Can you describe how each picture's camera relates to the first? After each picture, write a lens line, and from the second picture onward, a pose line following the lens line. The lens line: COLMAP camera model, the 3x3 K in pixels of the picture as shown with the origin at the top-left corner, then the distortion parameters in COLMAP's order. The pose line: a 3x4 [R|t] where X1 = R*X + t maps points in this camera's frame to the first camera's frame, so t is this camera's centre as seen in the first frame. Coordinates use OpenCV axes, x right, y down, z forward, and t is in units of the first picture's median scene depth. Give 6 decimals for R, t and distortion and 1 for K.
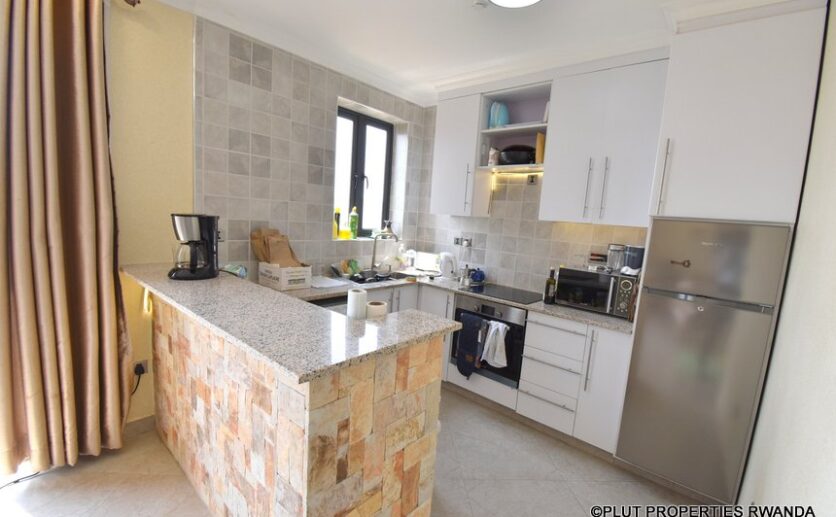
lens RADIAL K [[367.9, 0, 421.6], [0, 367.9, 259.3], [0, 0, 1]] dist [-0.004645, -0.002452]
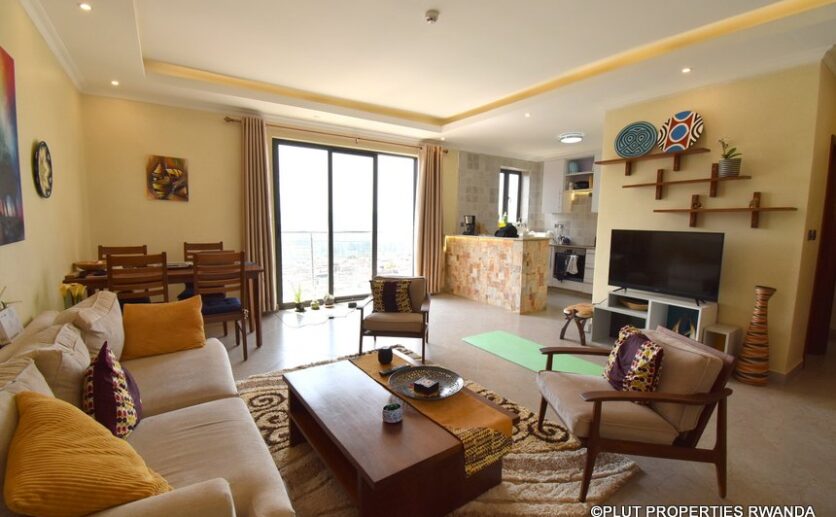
lens RADIAL K [[367.9, 0, 411.3], [0, 367.9, 264.8], [0, 0, 1]] dist [-0.004645, -0.002452]
pose [[0.956115, -0.020491, -0.292275, -0.096731], [0.016156, 0.999721, -0.017237, 0.232099], [0.292546, 0.011759, 0.956179, -1.457313]]
